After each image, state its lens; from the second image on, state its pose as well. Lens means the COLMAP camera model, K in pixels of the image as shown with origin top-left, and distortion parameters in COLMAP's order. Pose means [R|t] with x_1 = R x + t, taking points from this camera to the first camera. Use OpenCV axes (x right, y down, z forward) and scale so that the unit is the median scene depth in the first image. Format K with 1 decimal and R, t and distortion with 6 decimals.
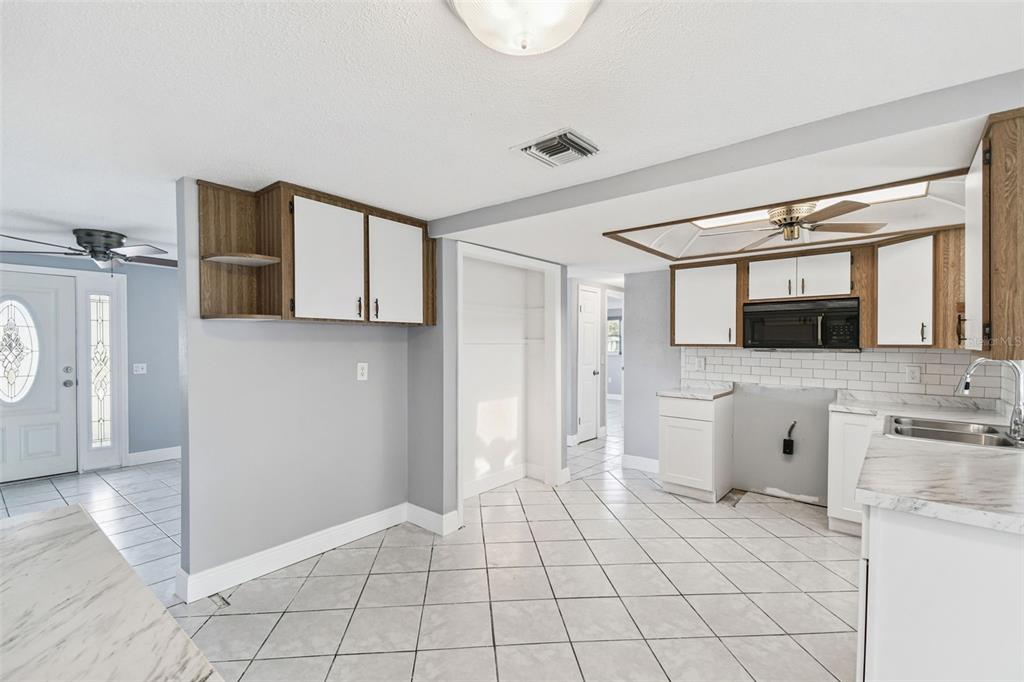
lens RADIAL K [[453.2, 0, 509.3], [0, 453.2, 348.5], [0, 0, 1]] dist [0.027885, -0.011962]
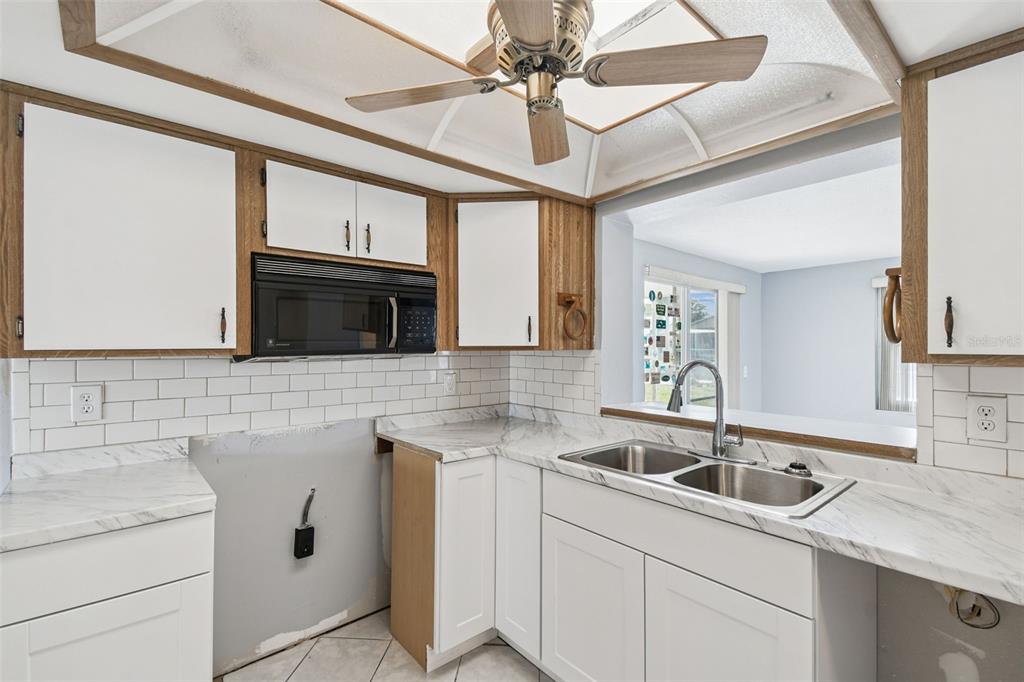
lens RADIAL K [[453.2, 0, 511.8], [0, 453.2, 340.9], [0, 0, 1]] dist [0.027885, -0.011962]
pose [[0.155537, 0.004335, 0.987821, 0.132802], [0.016567, 0.999838, -0.006996, -0.008658], [-0.987691, 0.017453, 0.155440, 0.711482]]
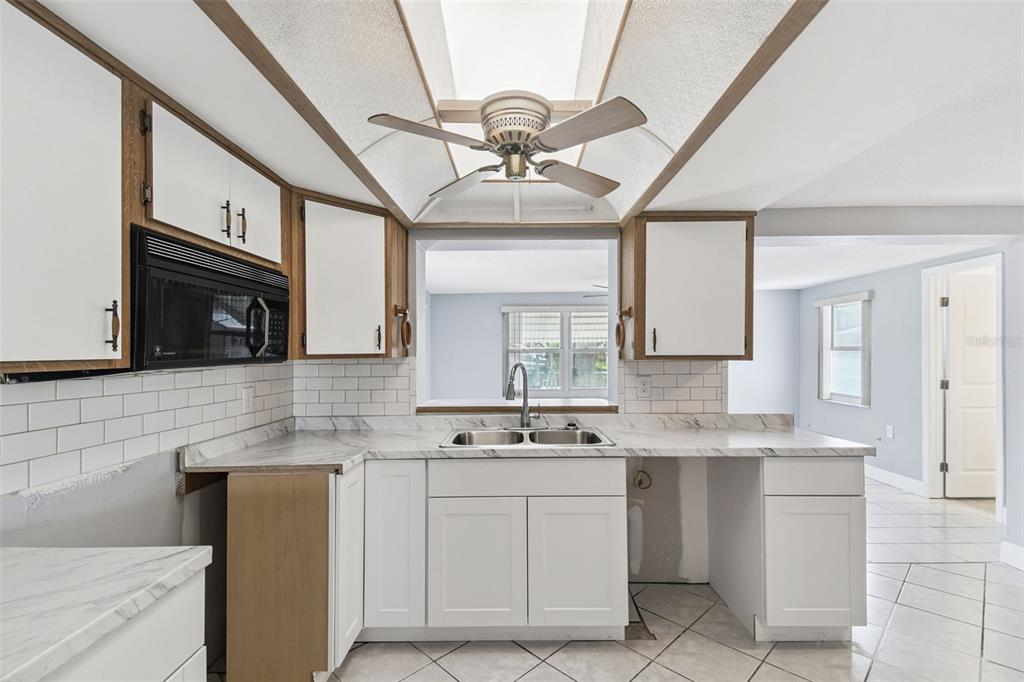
lens RADIAL K [[453.2, 0, 521.3], [0, 453.2, 352.0], [0, 0, 1]] dist [0.027885, -0.011962]
pose [[-0.645323, 0.002482, 0.763906, 0.114608], [0.017455, 0.999782, 0.011496, -0.012180], [-0.763710, 0.020752, -0.645225, 1.024277]]
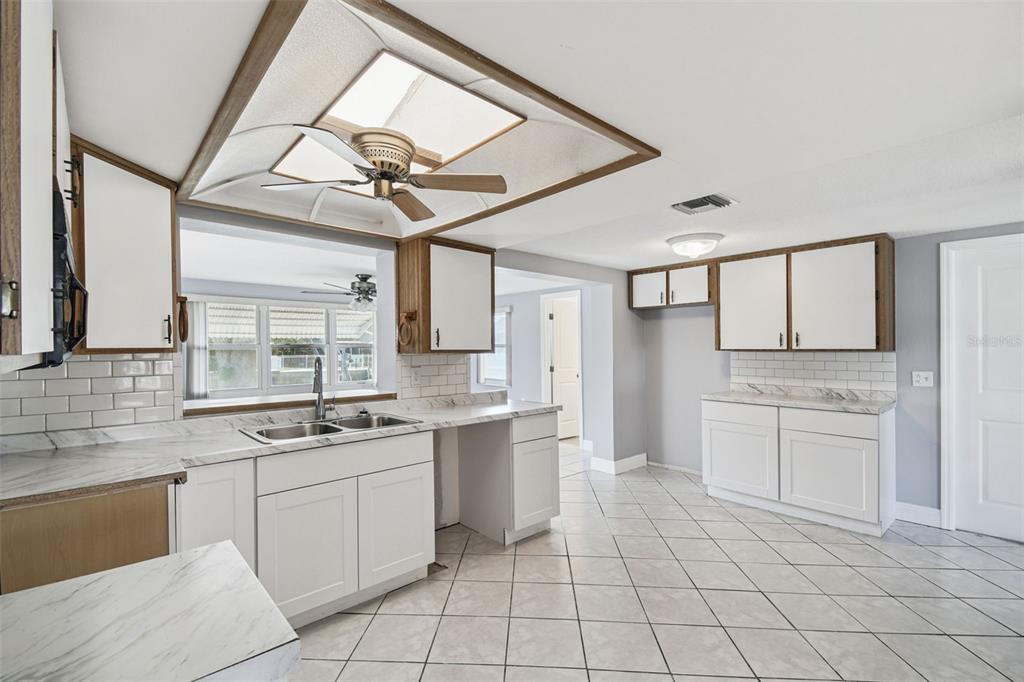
lens RADIAL K [[453.2, 0, 494.8], [0, 453.2, 346.4], [0, 0, 1]] dist [0.027885, -0.011962]
pose [[-0.989210, 0.001668, 0.146498, 0.255891], [0.003708, 0.999900, 0.013650, -0.013827], [-0.146460, 0.014046, -0.989117, 1.246759]]
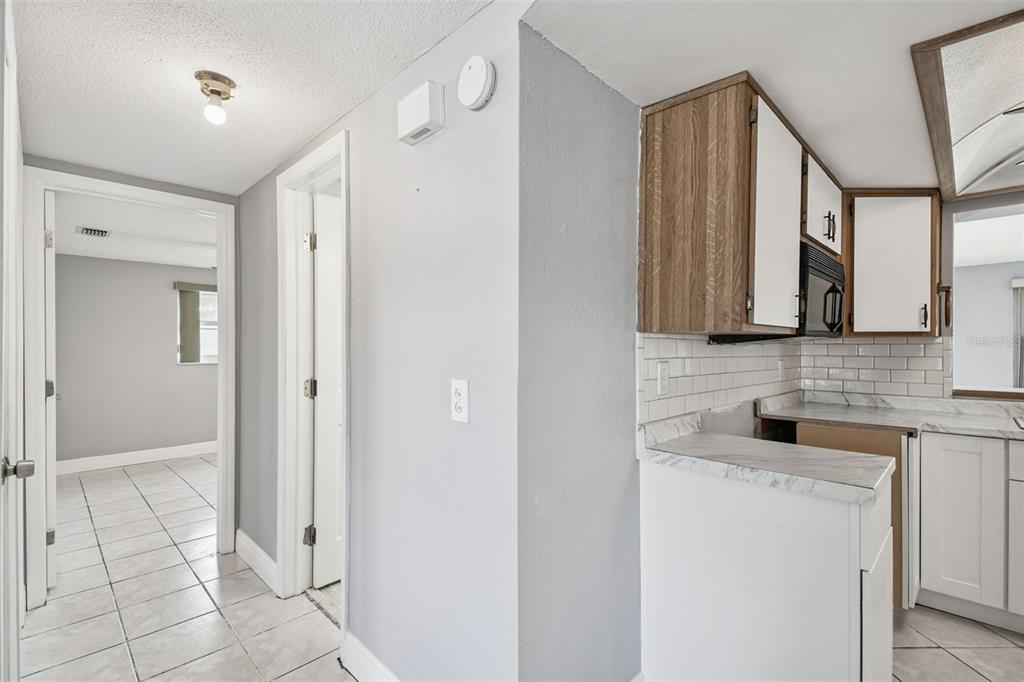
lens RADIAL K [[453.2, 0, 509.1], [0, 453.2, 345.0], [0, 0, 1]] dist [0.027885, -0.011962]
pose [[0.084172, 0.001801, 0.996450, 0.026535], [0.012489, 0.999918, -0.002862, 0.006823], [-0.996373, 0.012685, 0.084142, 1.293227]]
